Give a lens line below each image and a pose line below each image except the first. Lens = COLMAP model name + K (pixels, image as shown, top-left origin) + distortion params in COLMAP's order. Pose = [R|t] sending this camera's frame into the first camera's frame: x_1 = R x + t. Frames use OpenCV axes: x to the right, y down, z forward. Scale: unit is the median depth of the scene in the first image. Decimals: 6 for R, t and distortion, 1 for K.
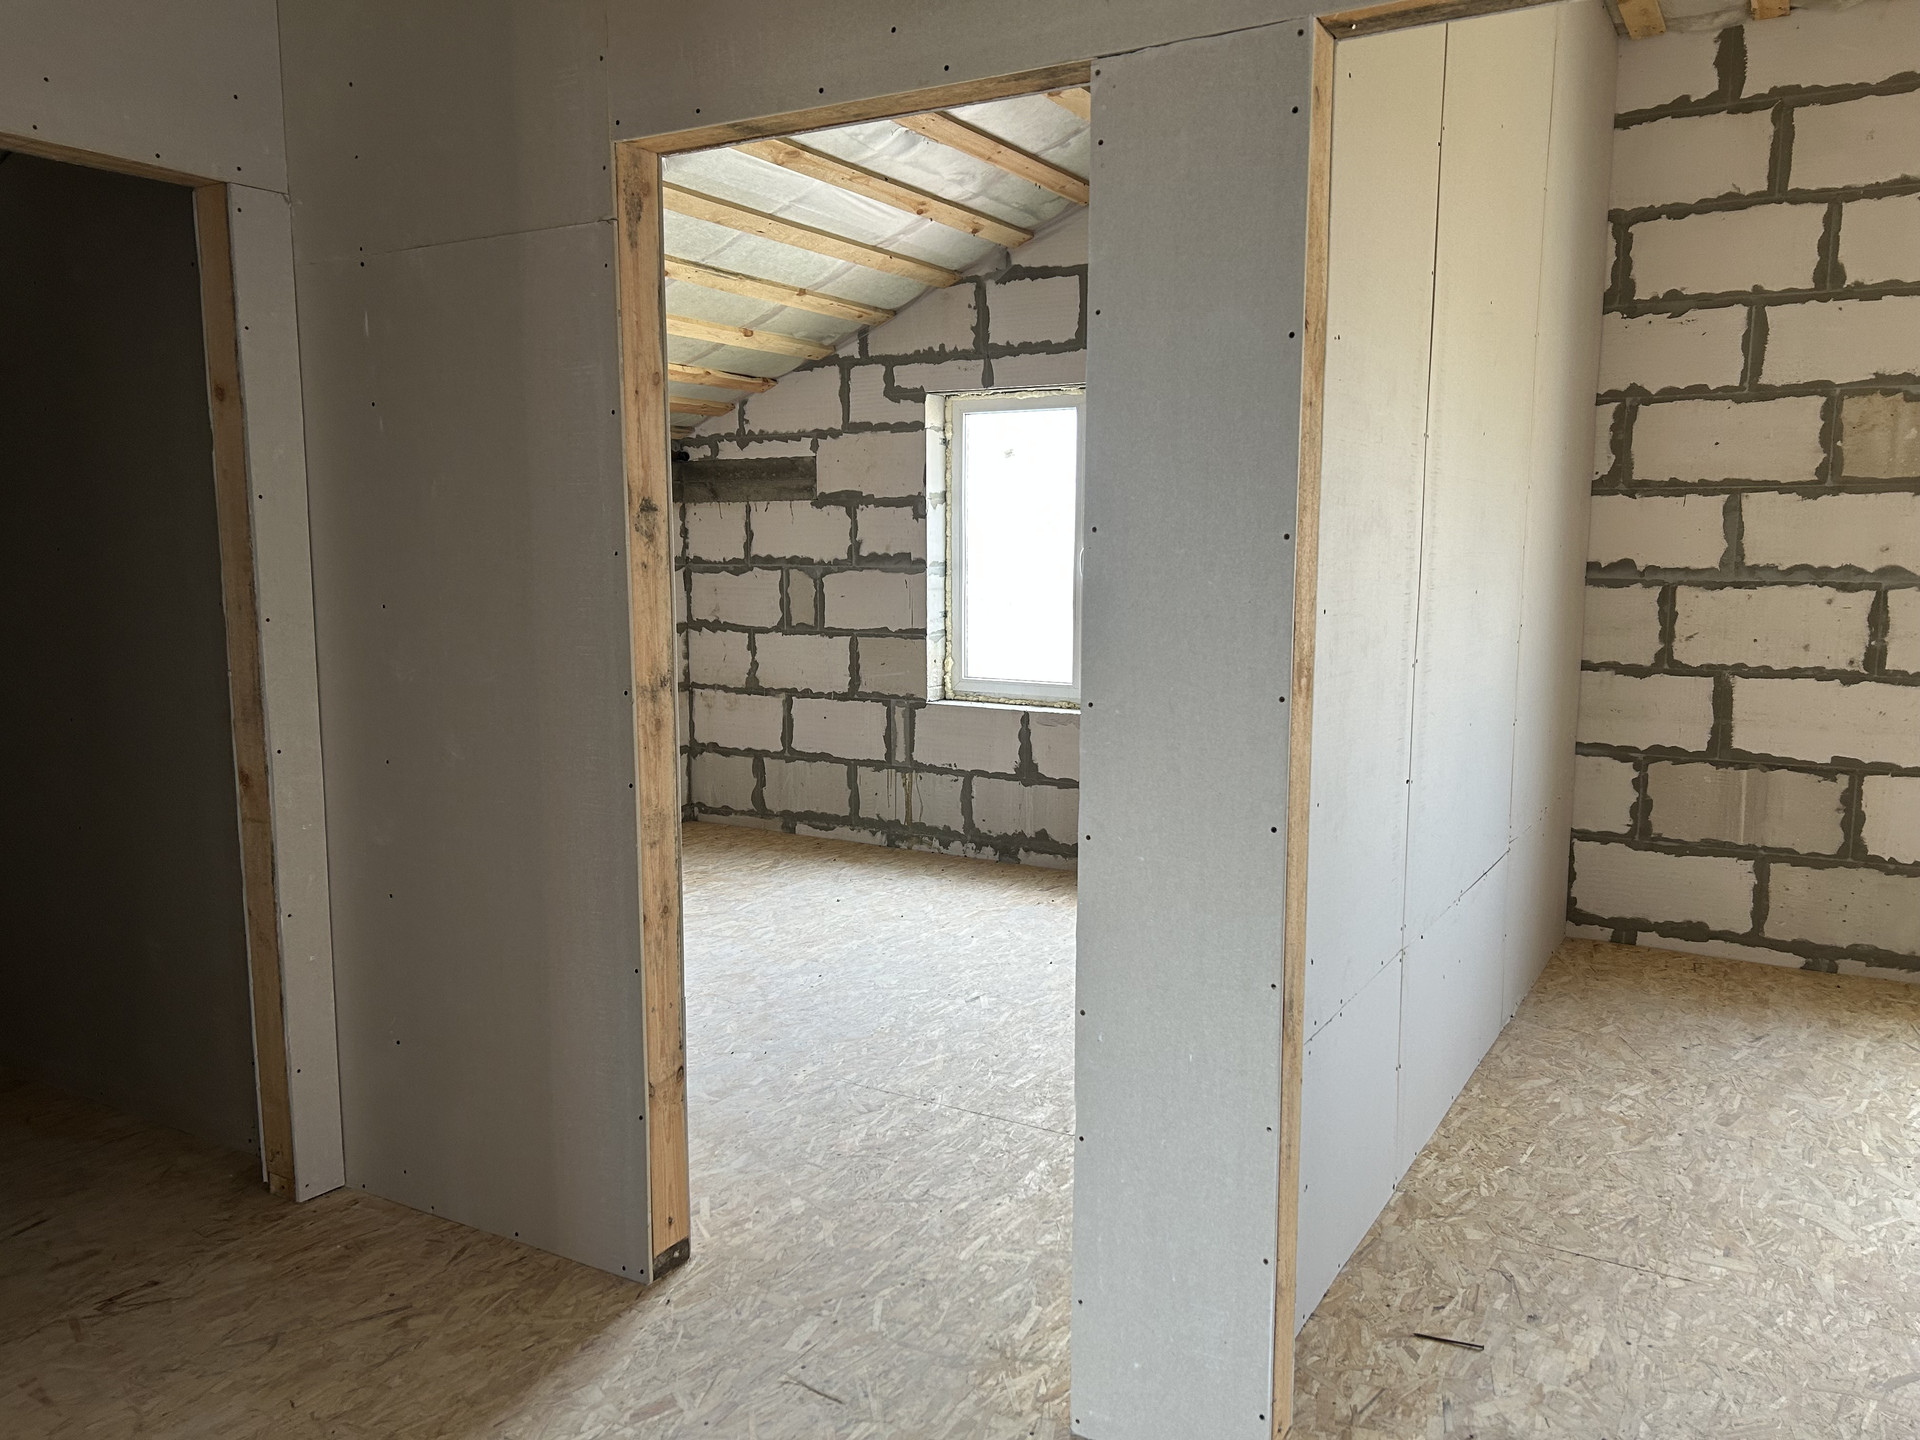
lens RADIAL K [[1441.8, 0, 954.8], [0, 1441.8, 724.6], [0, 0, 1]] dist [0.059738, -0.066268]
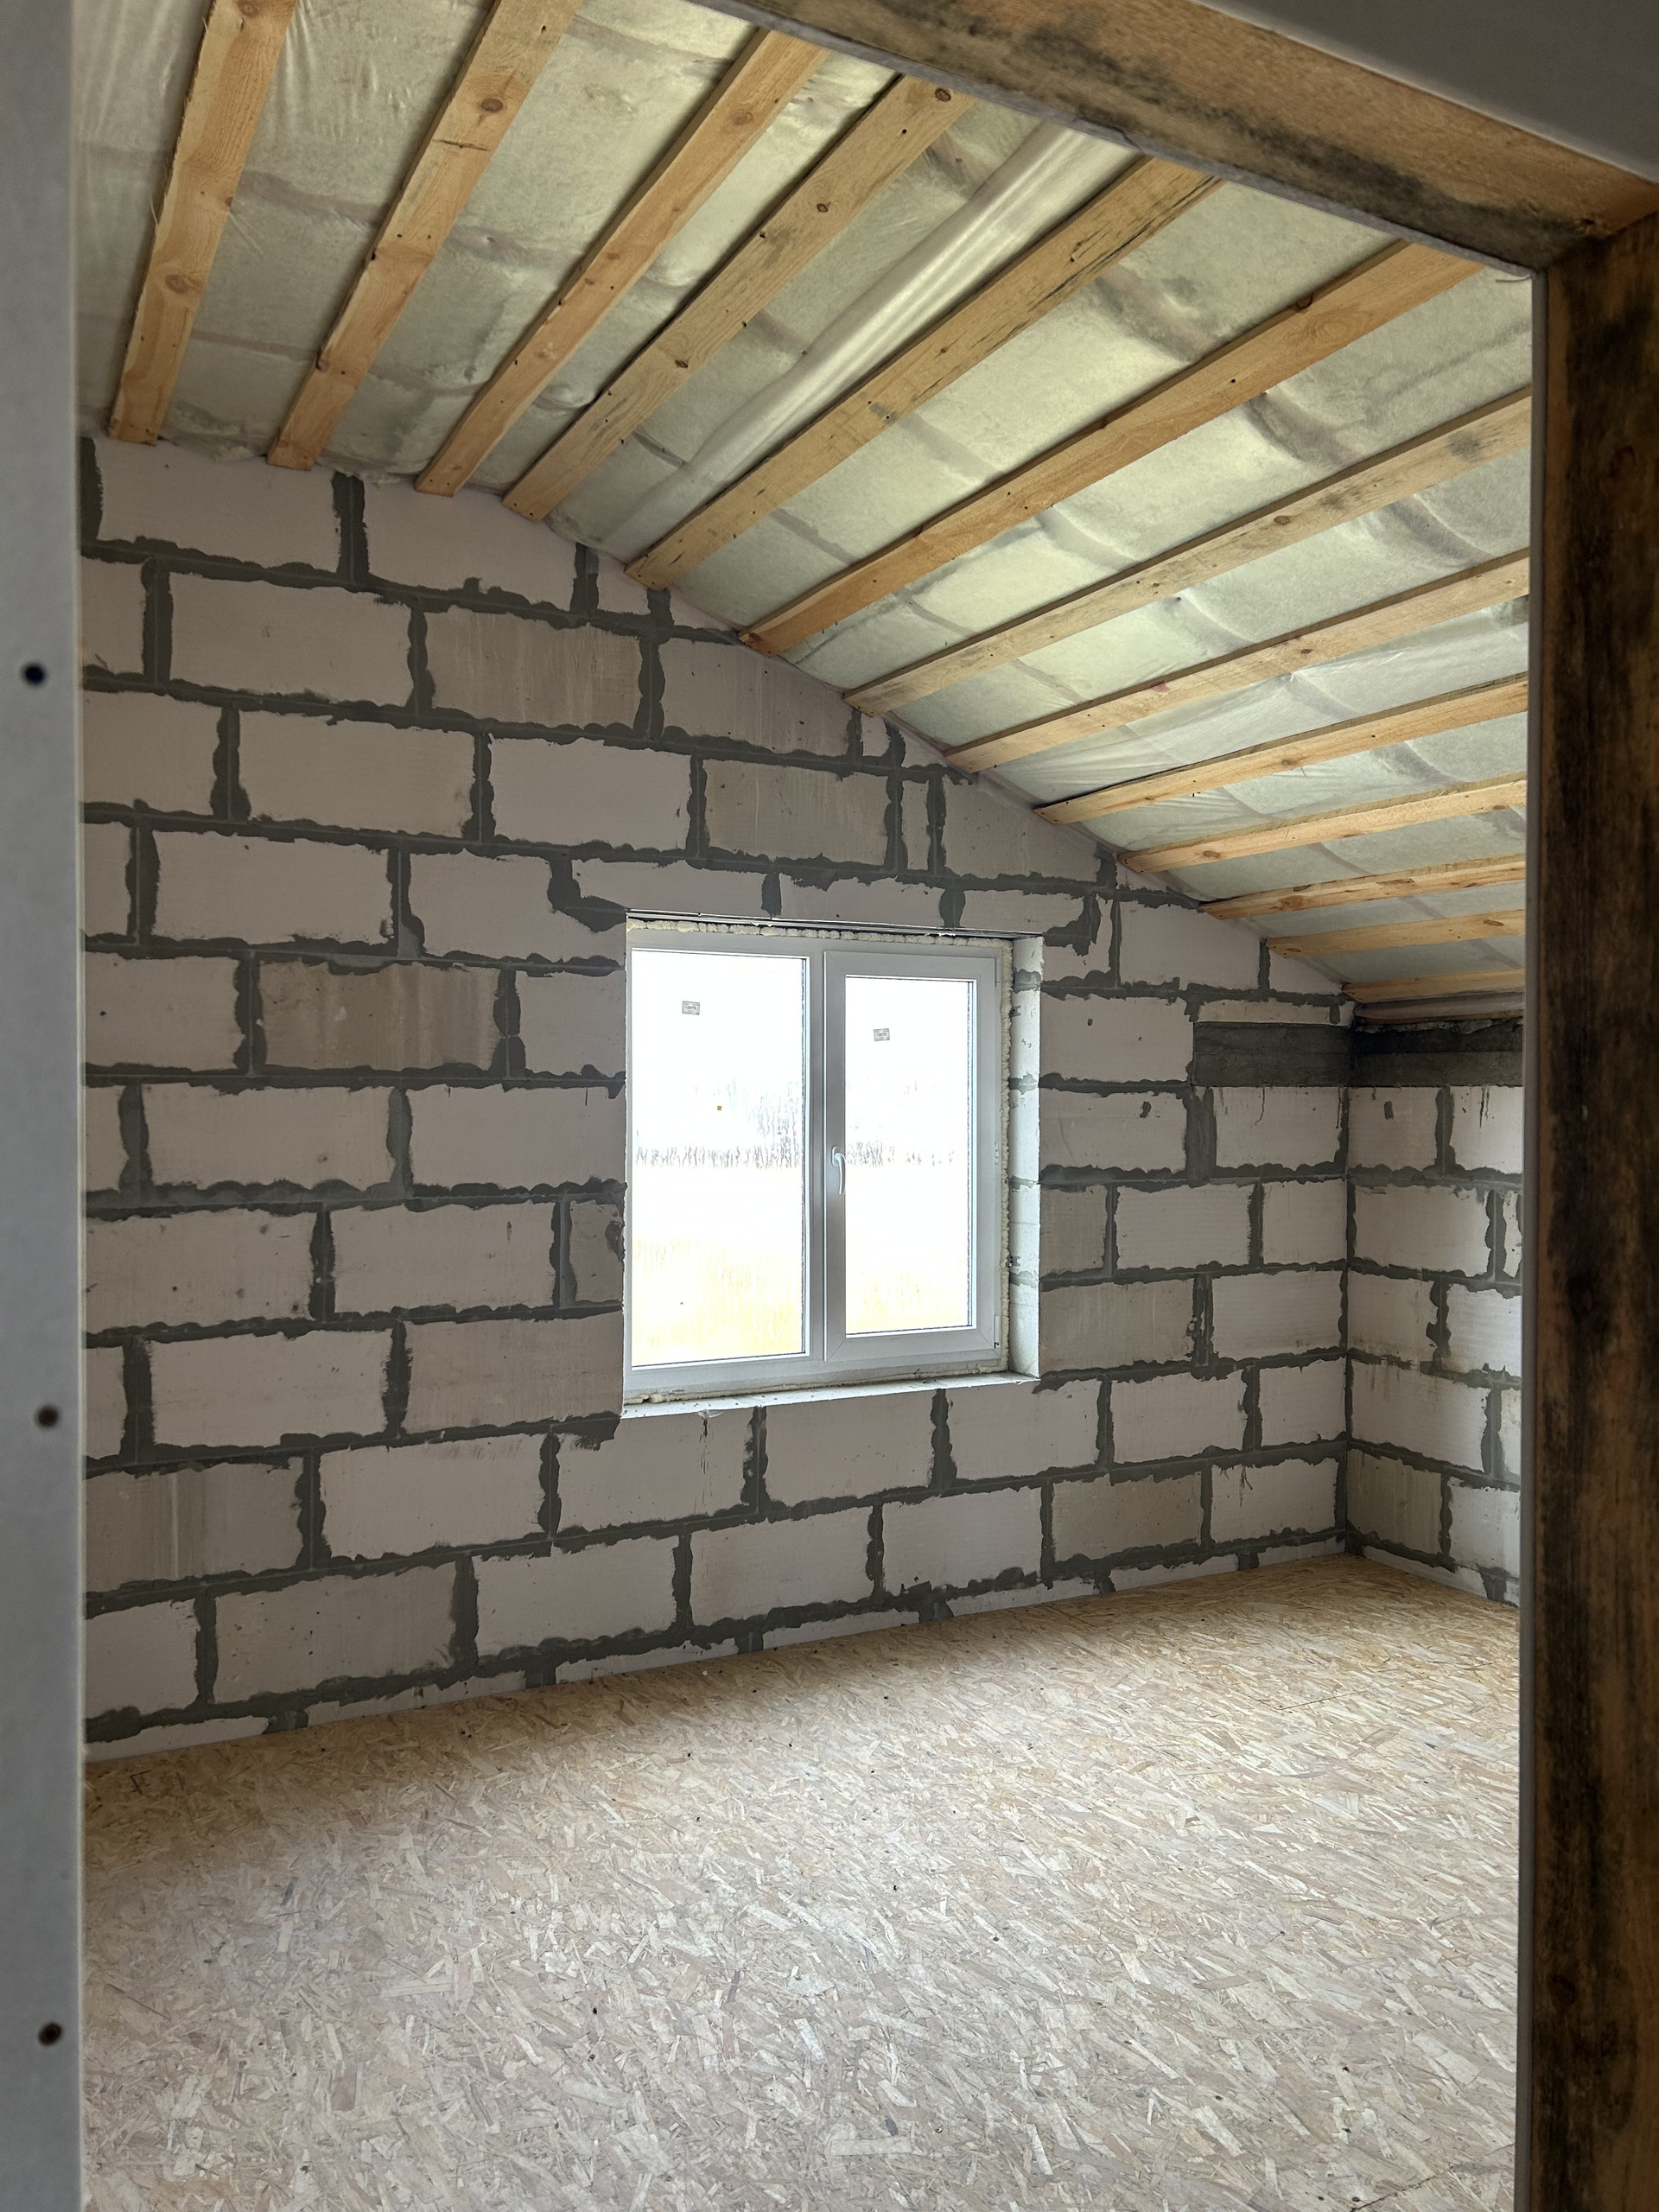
lens RADIAL K [[1661.1, 0, 826.5], [0, 1661.1, 1125.7], [0, 0, 1]] dist [0.059738, -0.066268]
pose [[0.527537, -0.011948, 0.849448, 0.022743], [0.108864, 0.992608, -0.053647, -0.059786], [-0.842528, 0.120775, 0.524939, 0.299935]]
